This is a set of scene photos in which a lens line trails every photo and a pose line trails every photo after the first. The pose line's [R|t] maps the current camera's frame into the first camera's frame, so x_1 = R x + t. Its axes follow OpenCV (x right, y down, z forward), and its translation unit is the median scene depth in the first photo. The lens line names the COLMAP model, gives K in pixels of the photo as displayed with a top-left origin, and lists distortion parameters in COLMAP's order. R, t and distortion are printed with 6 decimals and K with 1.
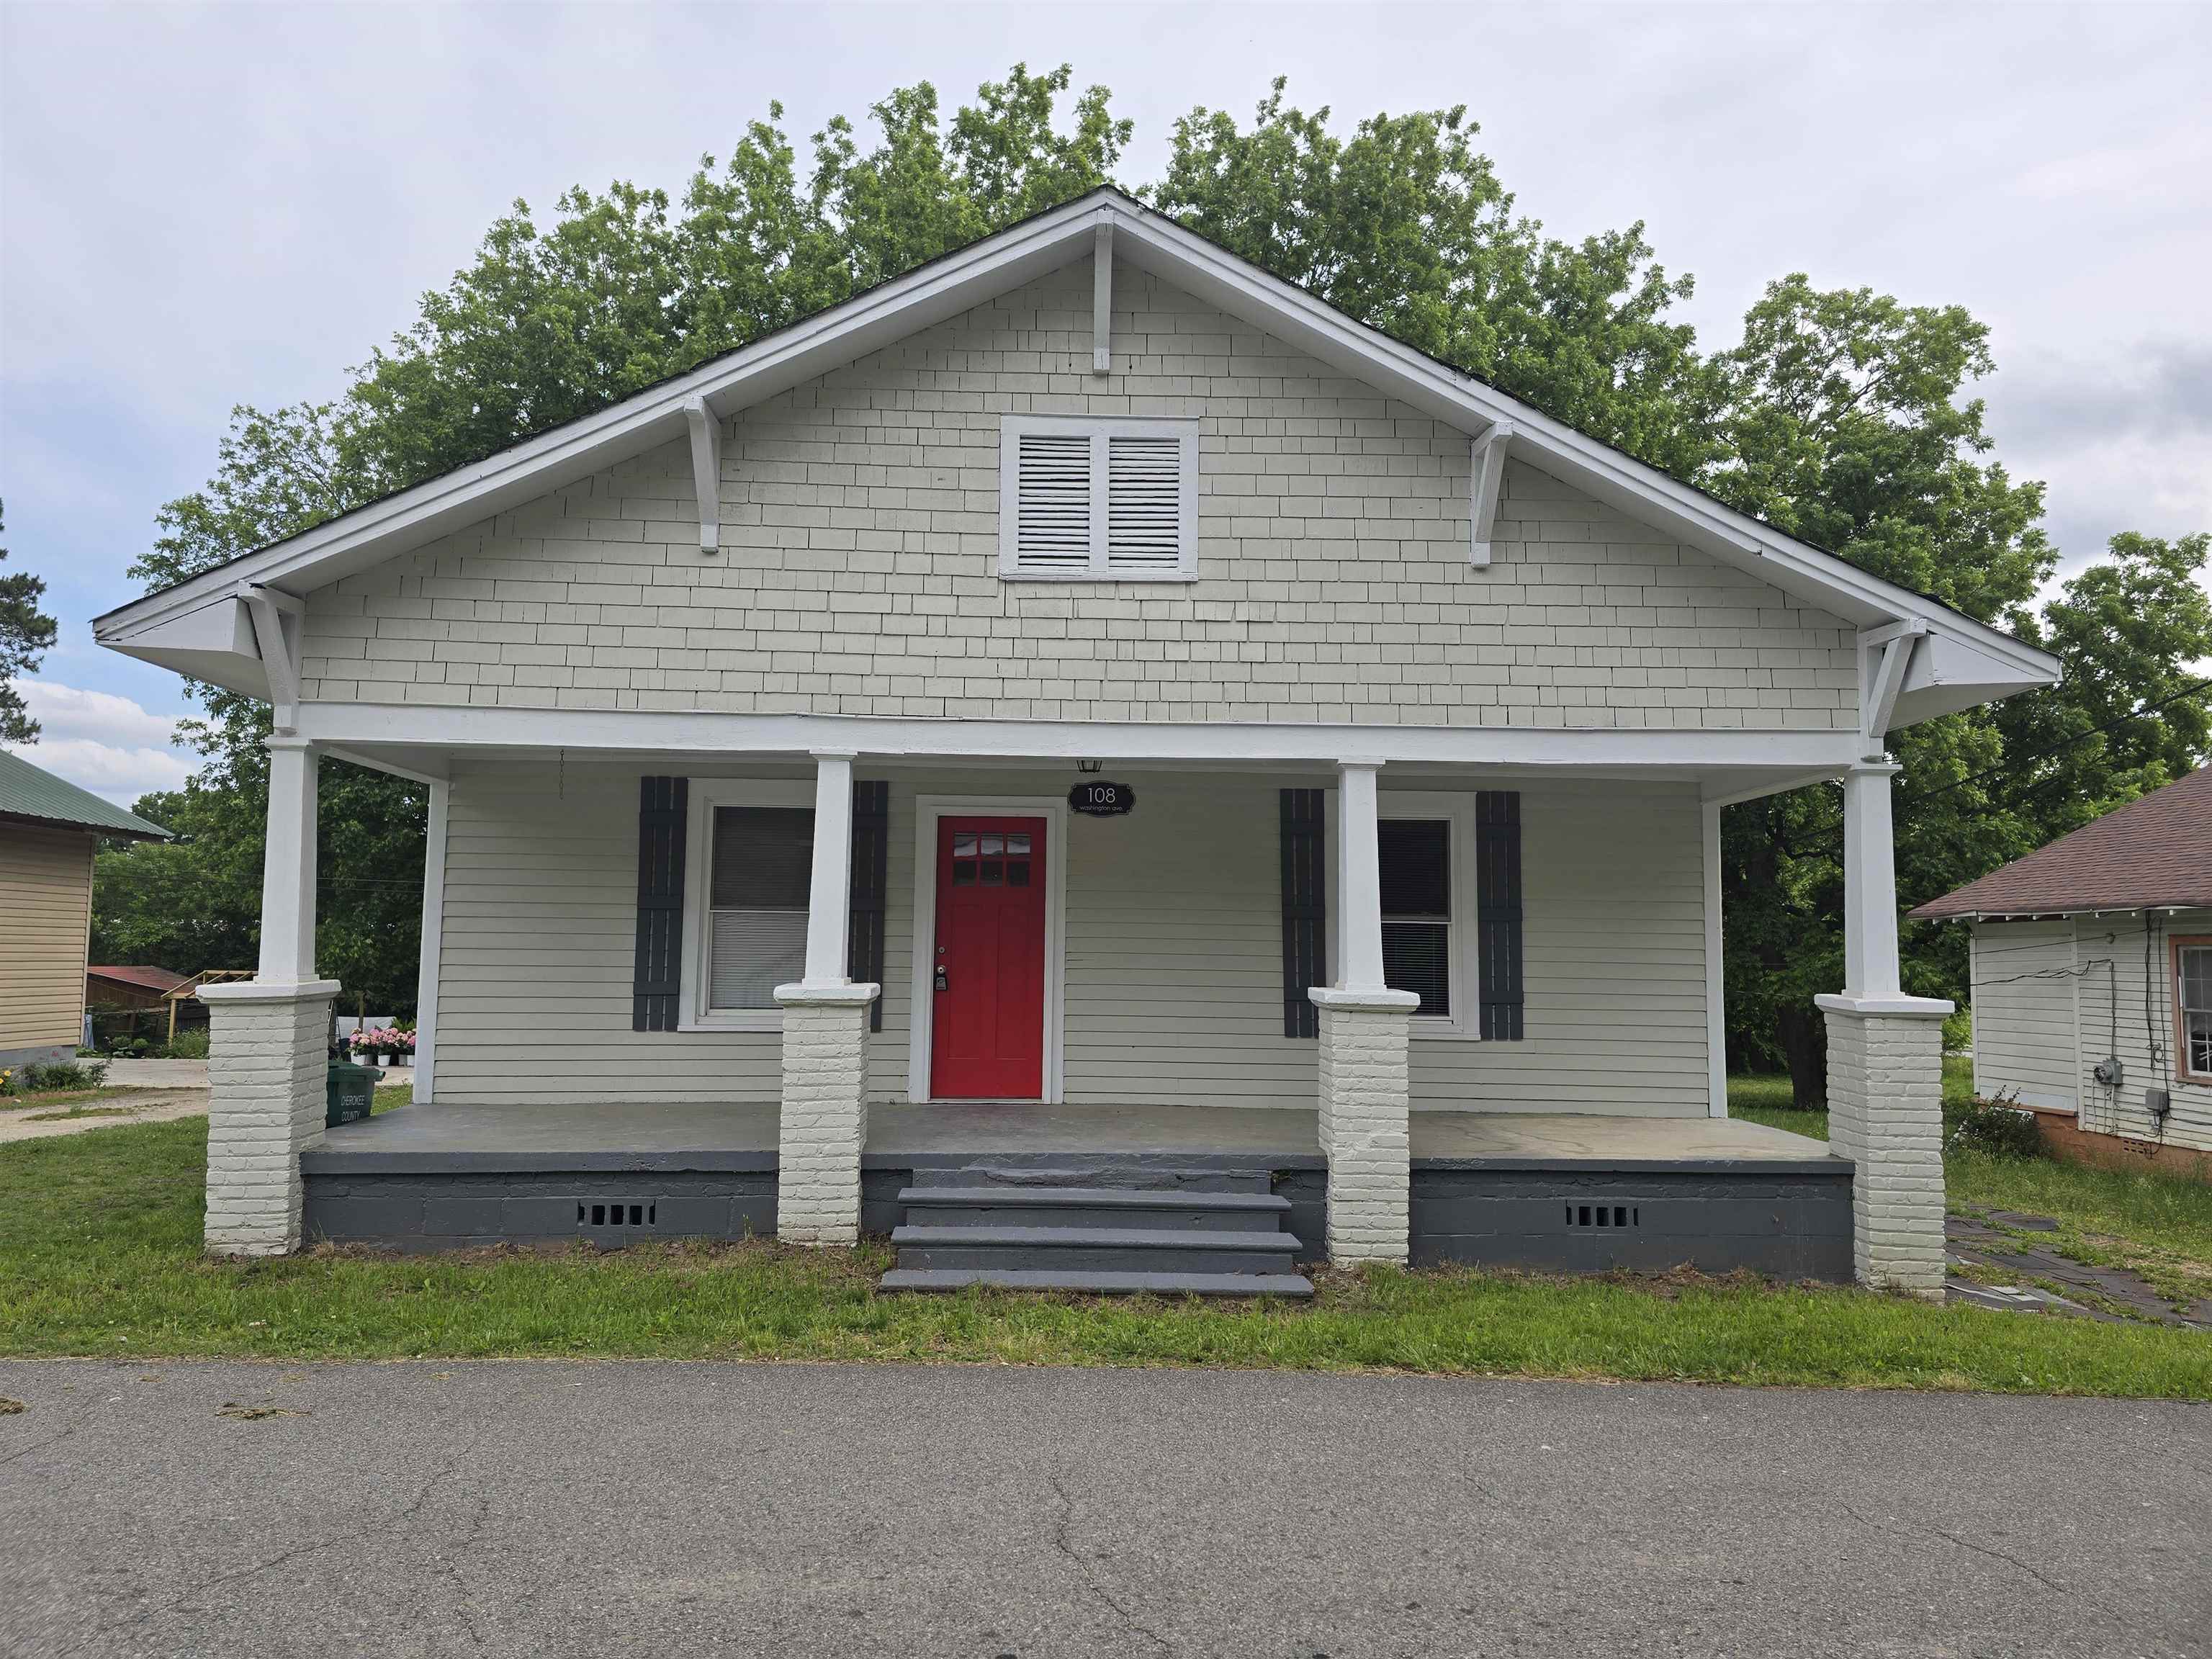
lens RADIAL K [[1441.0, 0, 1116.2], [0, 1441.0, 831.5], [0, 0, 1]] dist [0.075302, -0.071787]
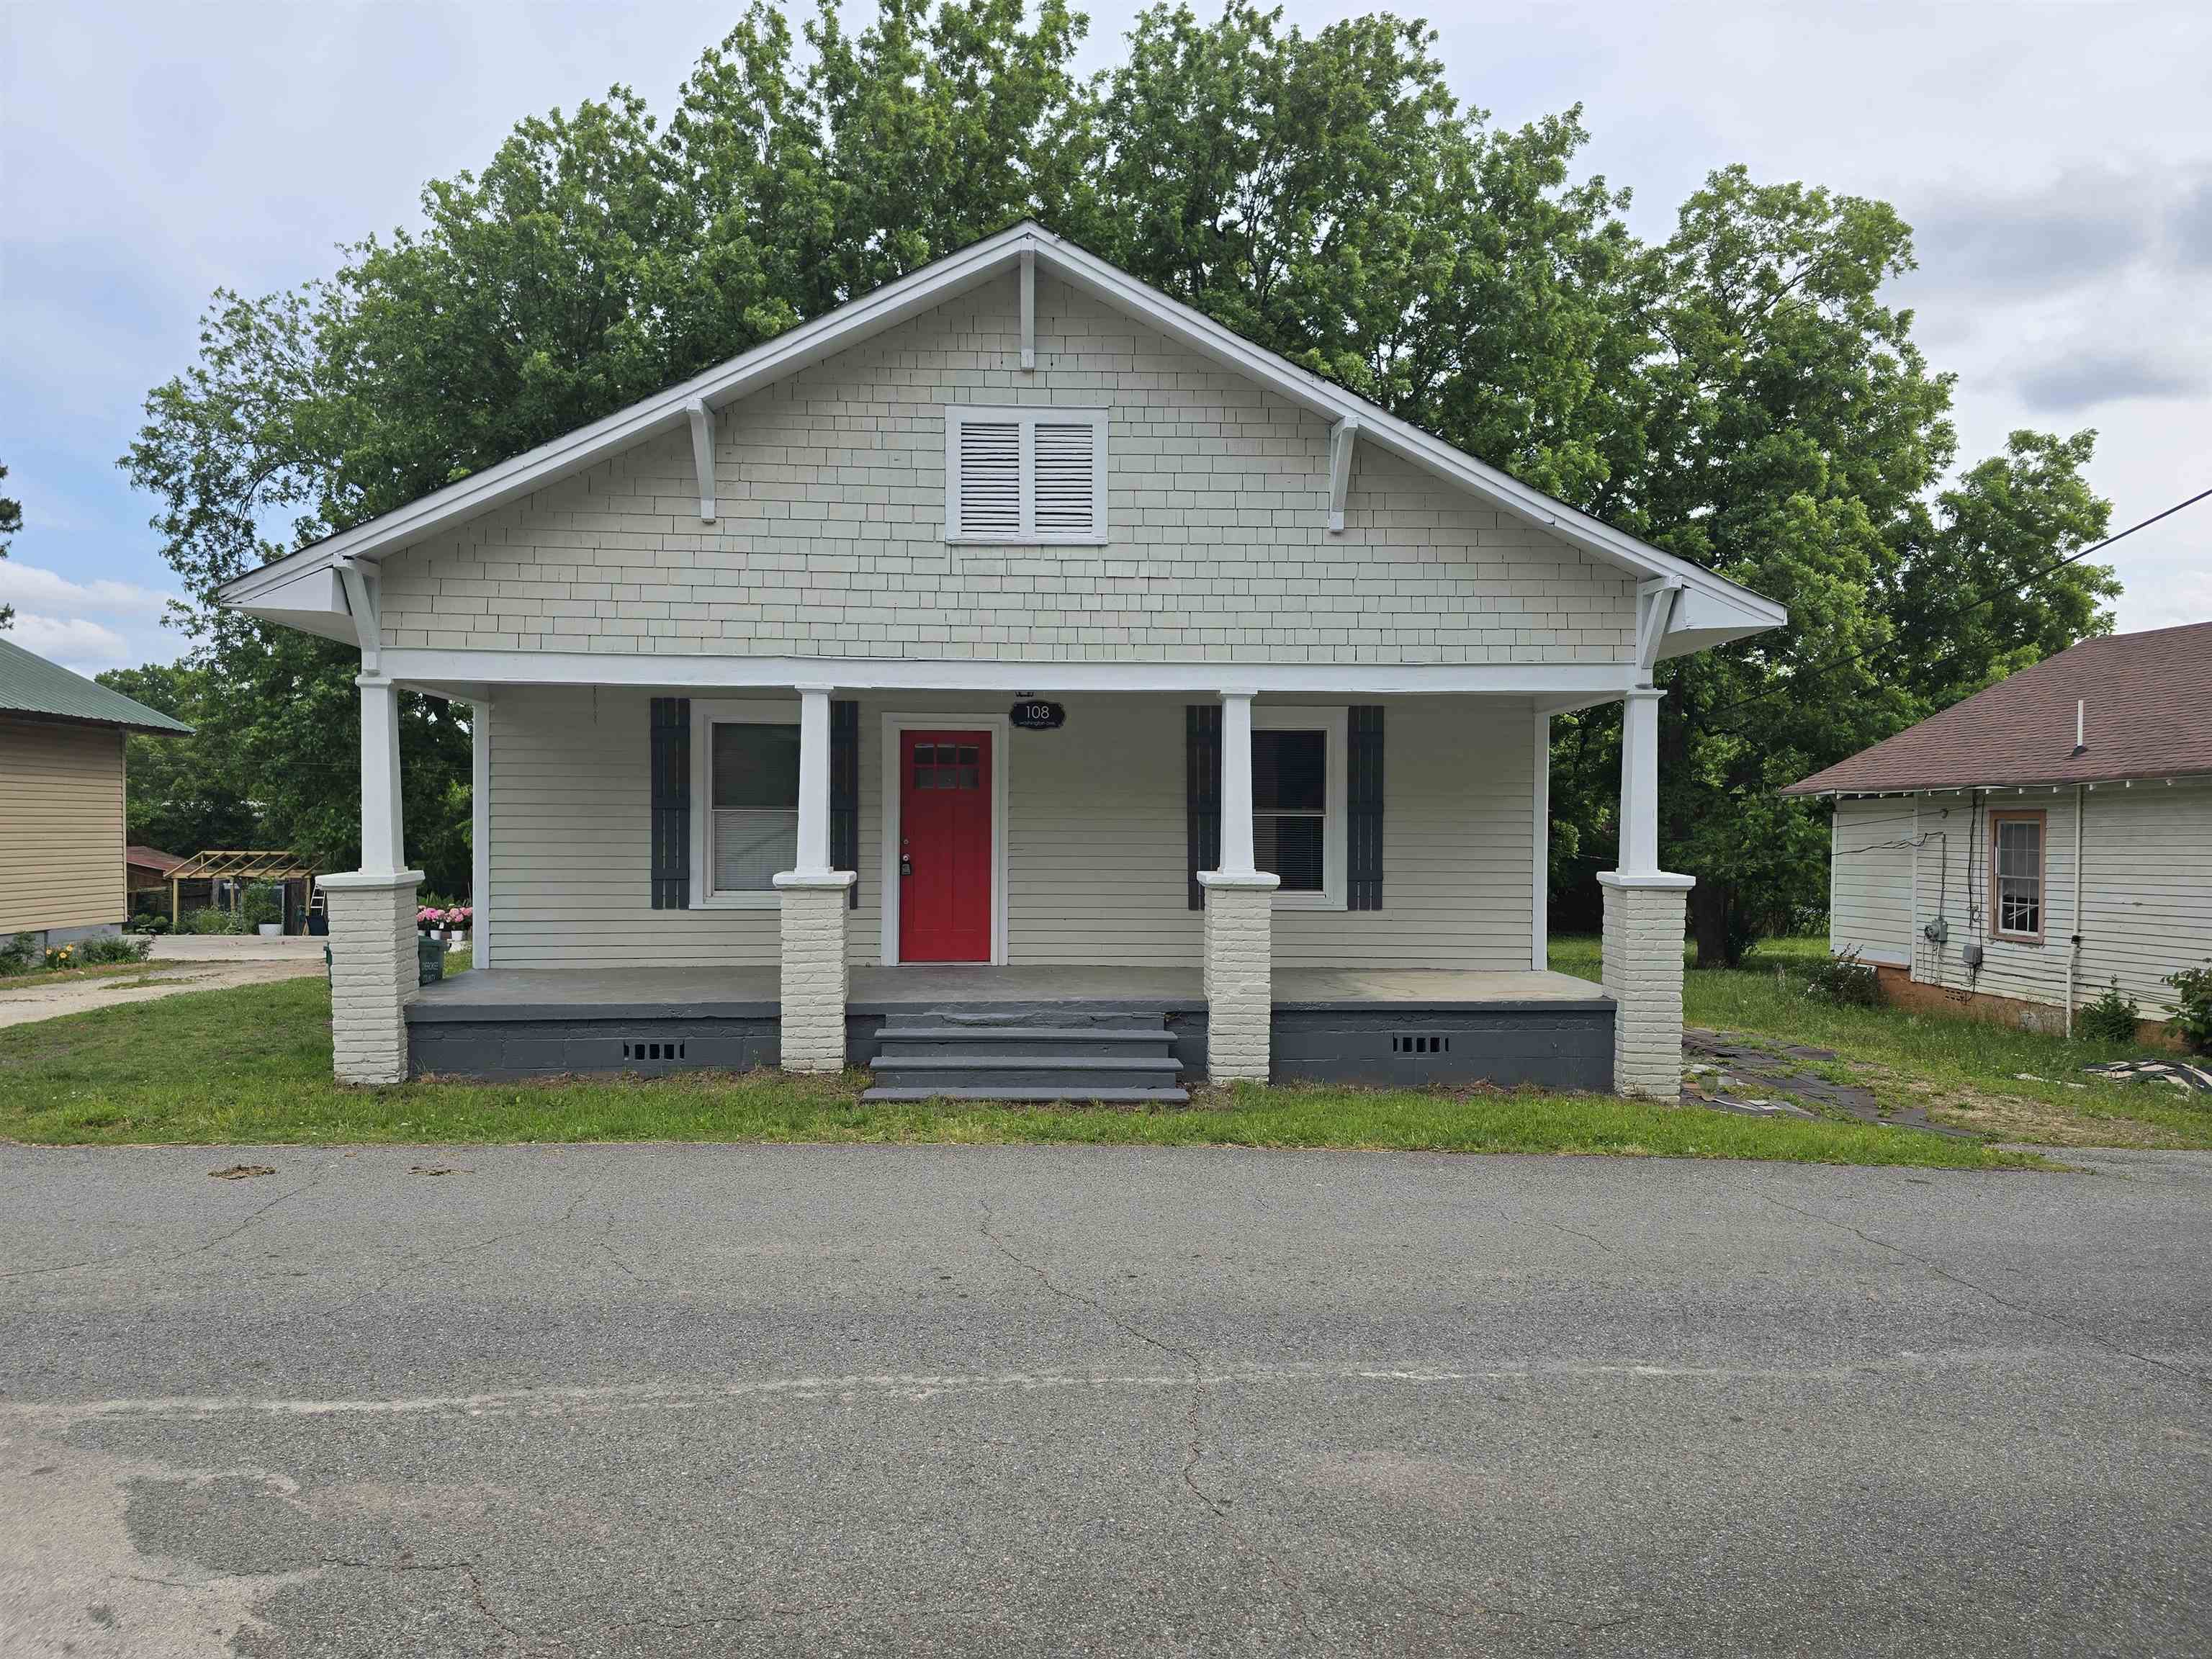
lens RADIAL K [[1441.0, 0, 1116.2], [0, 1441.0, 831.5], [0, 0, 1]] dist [0.075302, -0.071787]
pose [[0.999754, -0.007537, 0.020881, 0.036227], [0.005658, 0.996046, 0.088658, -0.038713], [-0.021467, -0.088518, 0.995843, -0.250371]]
